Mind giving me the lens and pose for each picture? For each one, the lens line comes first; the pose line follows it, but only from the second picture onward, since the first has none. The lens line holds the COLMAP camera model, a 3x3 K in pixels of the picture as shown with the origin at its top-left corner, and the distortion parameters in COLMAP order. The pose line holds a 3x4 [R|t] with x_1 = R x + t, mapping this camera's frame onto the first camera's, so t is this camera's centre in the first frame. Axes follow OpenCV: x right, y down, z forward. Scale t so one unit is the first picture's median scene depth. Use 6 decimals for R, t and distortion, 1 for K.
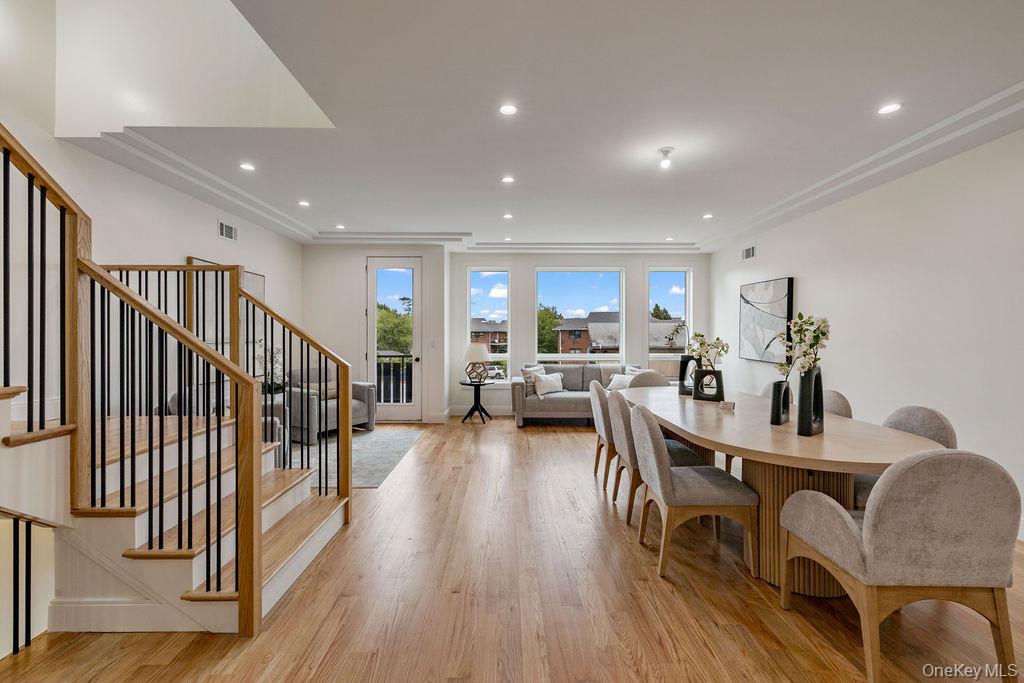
lens RADIAL K [[443.7, 0, 499.4], [0, 443.7, 335.4], [0, 0, 1]] dist [0.001031, 0.000406]
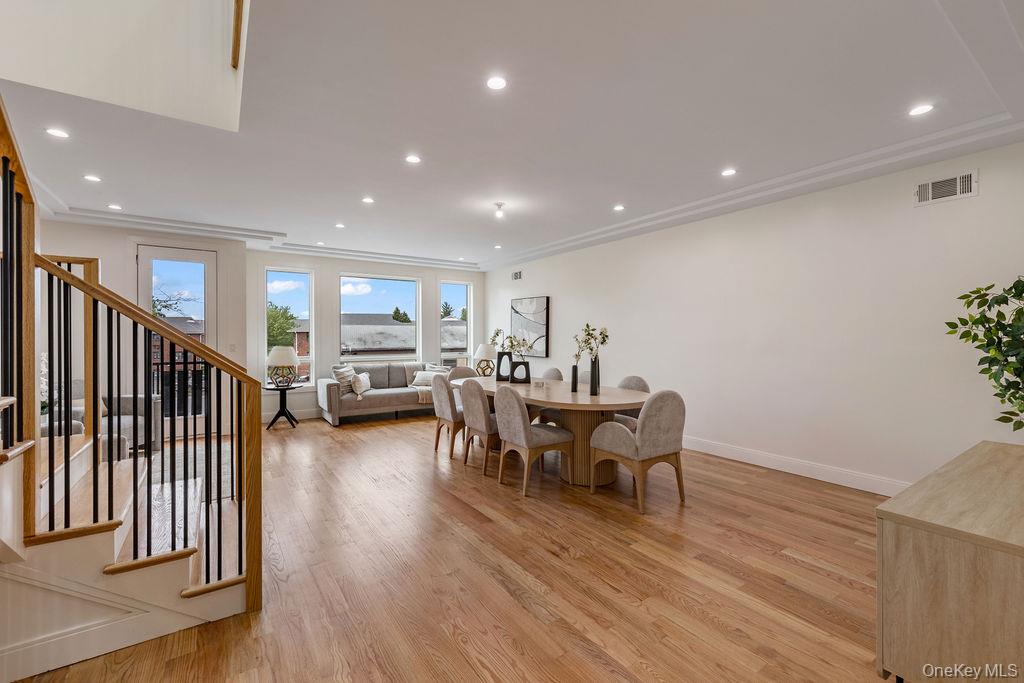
lens RADIAL K [[444.1, 0, 511.0], [0, 444.1, 335.3], [0, 0, 1]] dist [0.000132, 0.000211]
pose [[0.819994, -0.001339, 0.572371, -0.346319], [0.004082, 0.999986, -0.003509, -0.001100], [-0.572358, 0.005214, 0.819987, -0.140117]]
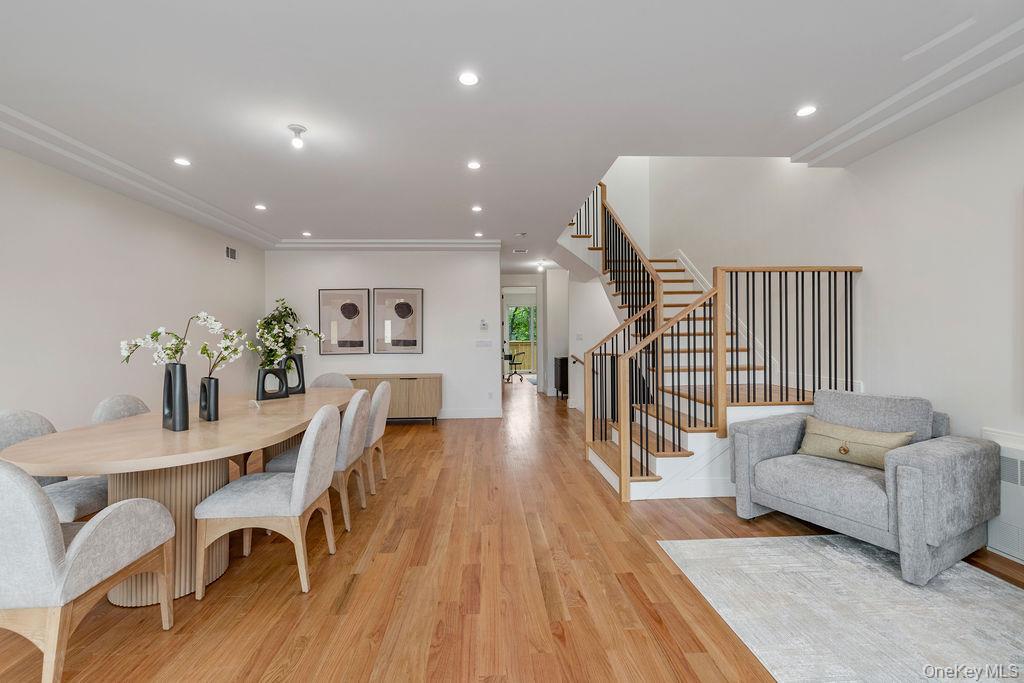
lens RADIAL K [[429.7, 0, 503.7], [0, 429.7, 335.6], [0, 0, 1]] dist [0.000477, 0.000168]
pose [[-0.997673, 0.010562, -0.067351, 0.015780], [0.011256, 0.999887, -0.009934, 0.017904], [0.067239, -0.010669, -0.997680, 1.679563]]
